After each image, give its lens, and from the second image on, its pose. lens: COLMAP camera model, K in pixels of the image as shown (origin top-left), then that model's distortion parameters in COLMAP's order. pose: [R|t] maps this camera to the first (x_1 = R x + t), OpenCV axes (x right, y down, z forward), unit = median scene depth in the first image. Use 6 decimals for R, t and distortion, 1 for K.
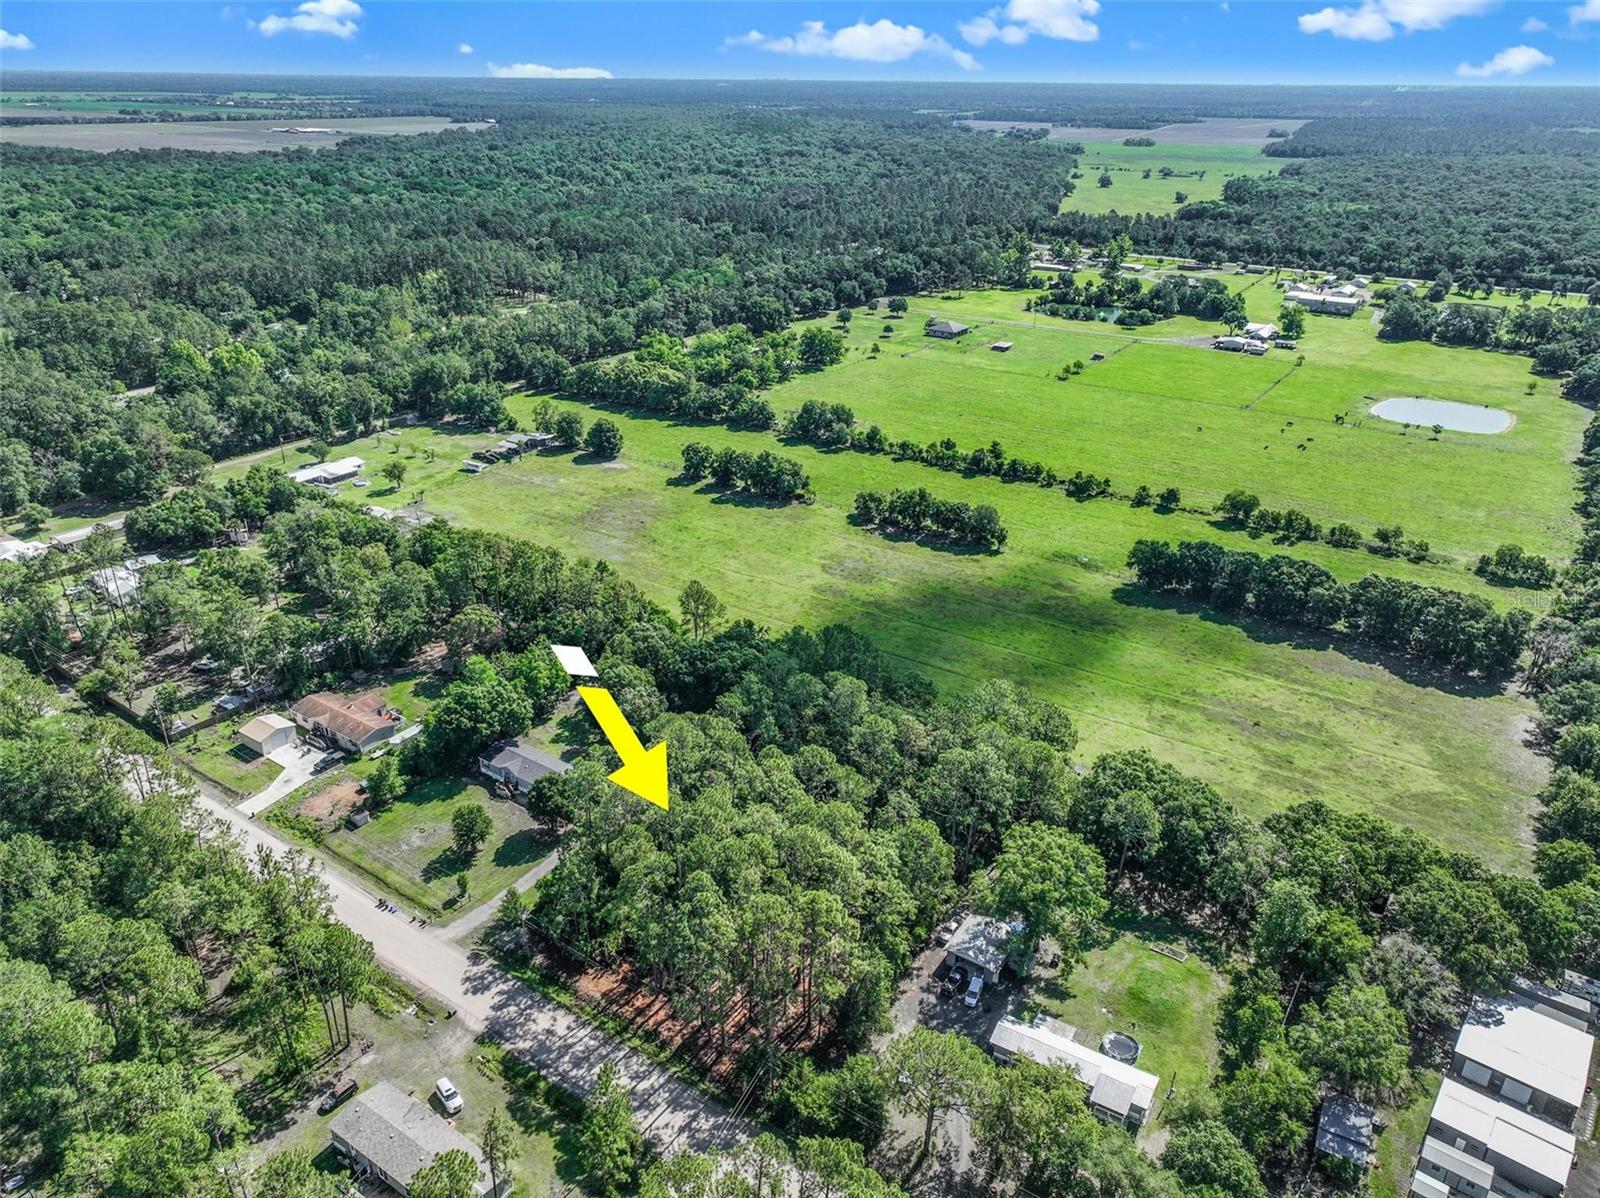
lens RADIAL K [[1102.0, 0, 800.3], [0, 1102.0, 606.0], [0, 0, 1]] dist [0.003555, 0.006901]
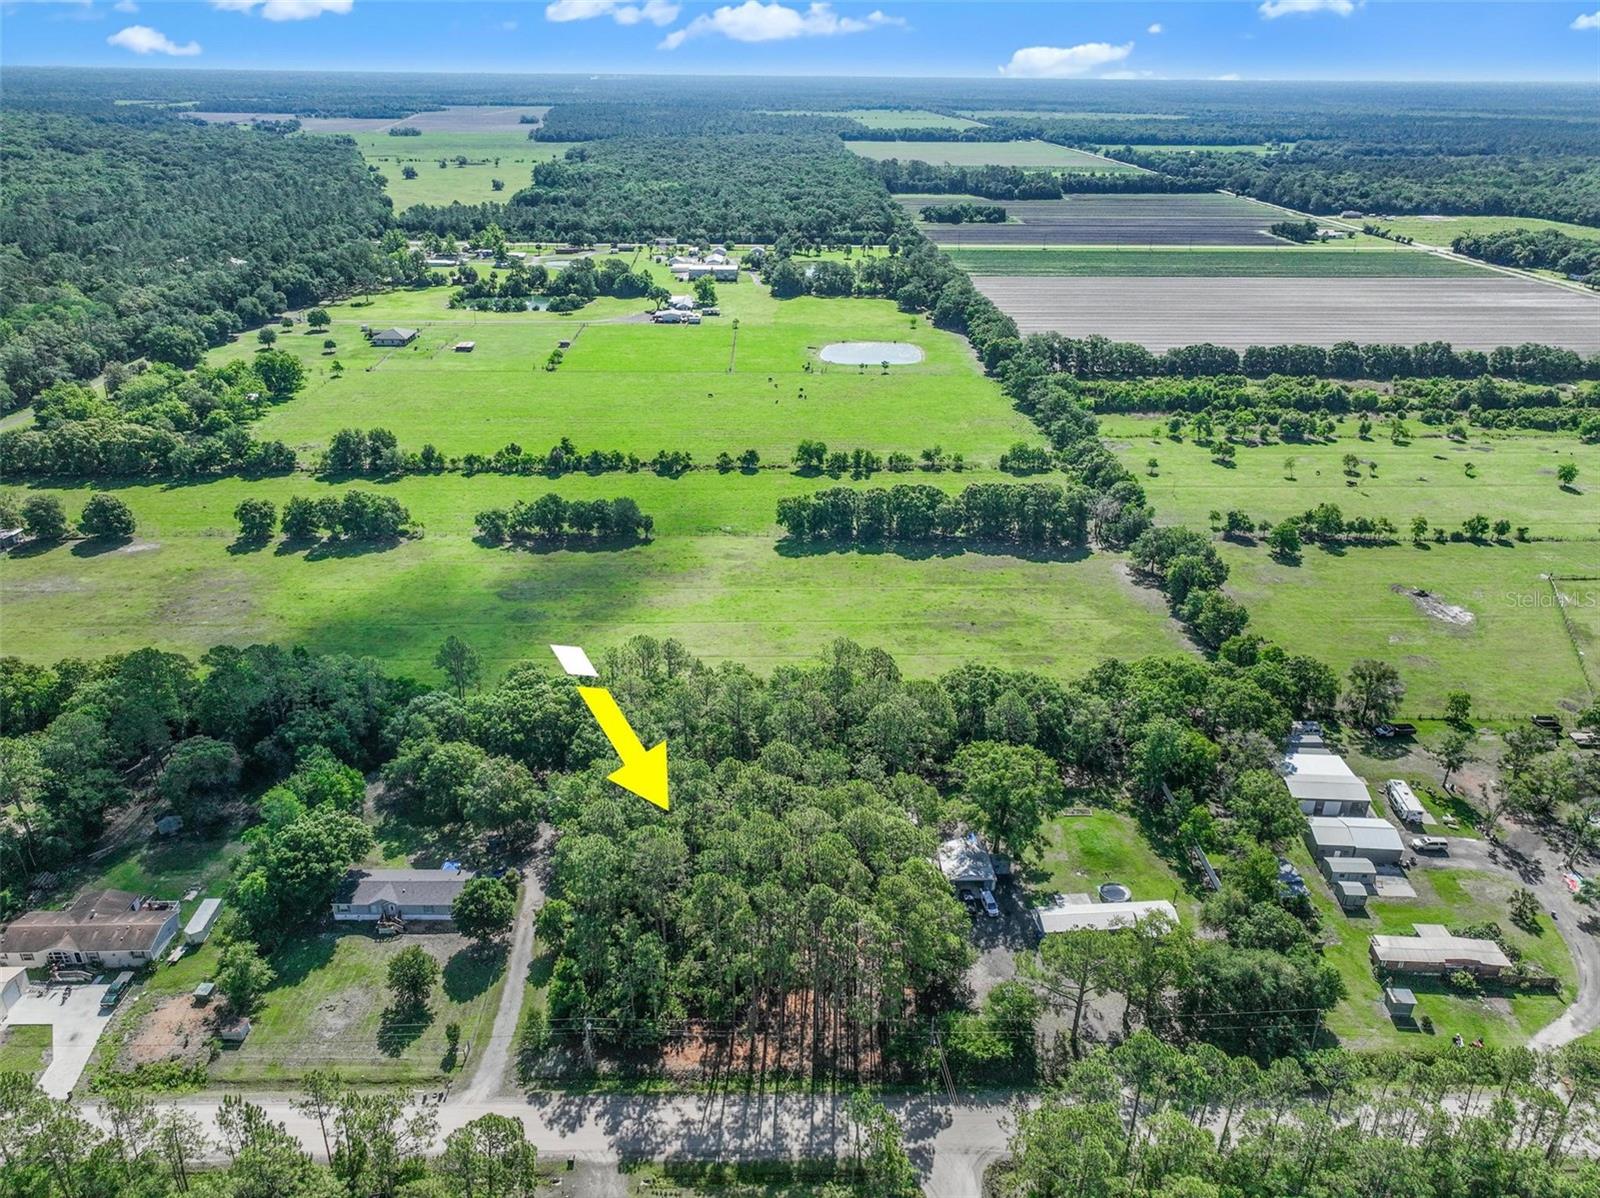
lens RADIAL K [[1102.0, 0, 800.9], [0, 1102.0, 588.9], [0, 0, 1]] dist [0.003555, 0.006901]
pose [[0.818999, -0.245691, 0.518534, -0.205228], [0.247849, 0.966515, 0.066487, -0.031834], [-0.517506, 0.074066, 0.852468, 0.053930]]
